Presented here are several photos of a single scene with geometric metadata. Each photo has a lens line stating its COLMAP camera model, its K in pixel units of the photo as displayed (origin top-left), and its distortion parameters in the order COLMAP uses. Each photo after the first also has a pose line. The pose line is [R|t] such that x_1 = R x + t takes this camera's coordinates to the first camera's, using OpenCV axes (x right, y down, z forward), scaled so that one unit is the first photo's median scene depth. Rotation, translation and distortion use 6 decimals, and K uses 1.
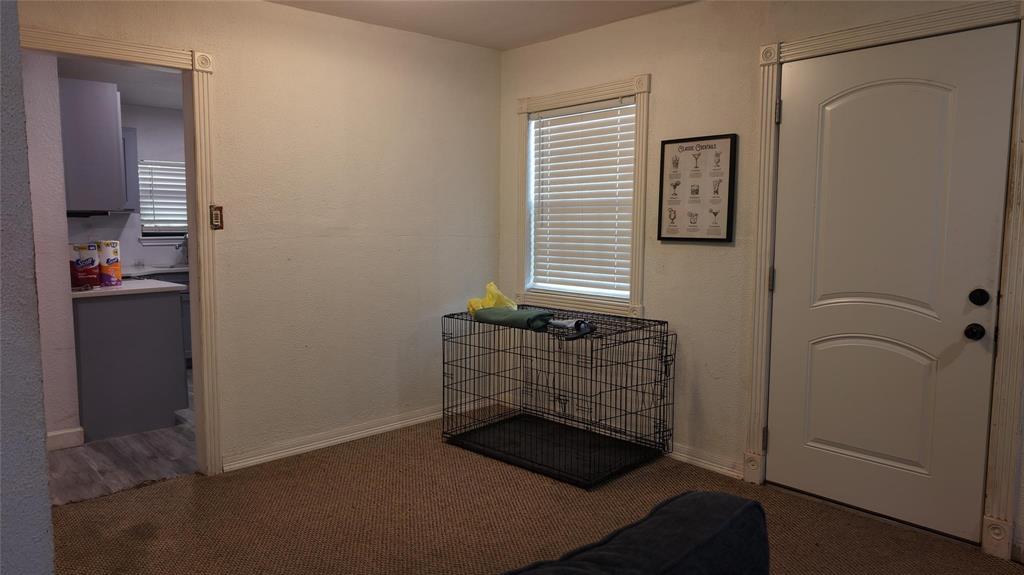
lens RADIAL K [[689.5, 0, 512.0], [0, 689.5, 287.5], [0, 0, 1]] dist [0.051520, -0.068577]
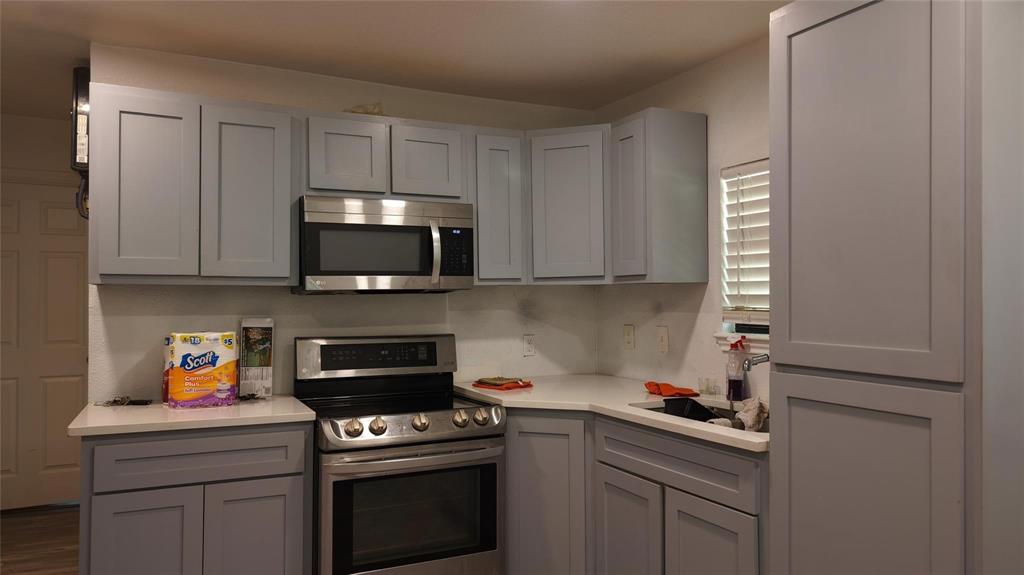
lens RADIAL K [[689.5, 0, 512.0], [0, 689.5, 287.5], [0, 0, 1]] dist [0.051520, -0.068577]
pose [[-0.301492, -0.015284, -0.953346, -0.068462], [-0.083200, 0.996479, 0.010336, -0.142086], [0.949832, 0.082435, -0.301702, 1.489893]]
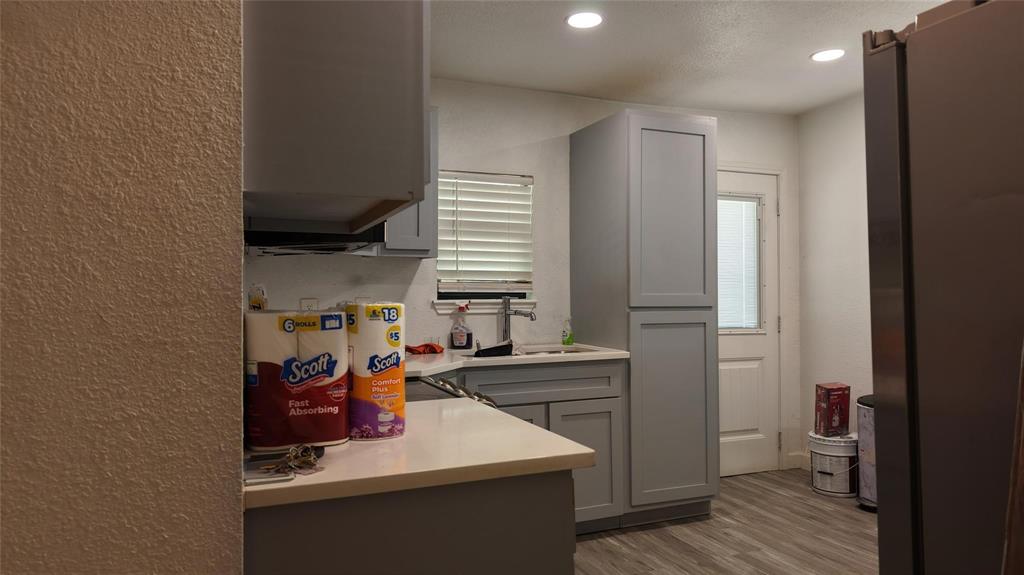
lens RADIAL K [[689.5, 0, 512.0], [0, 689.5, 287.5], [0, 0, 1]] dist [0.051520, -0.068577]
pose [[0.937571, -0.003929, -0.347772, -0.401183], [-0.030601, 0.995126, -0.093742, -0.044847], [0.346445, 0.098532, 0.932881, 0.708680]]
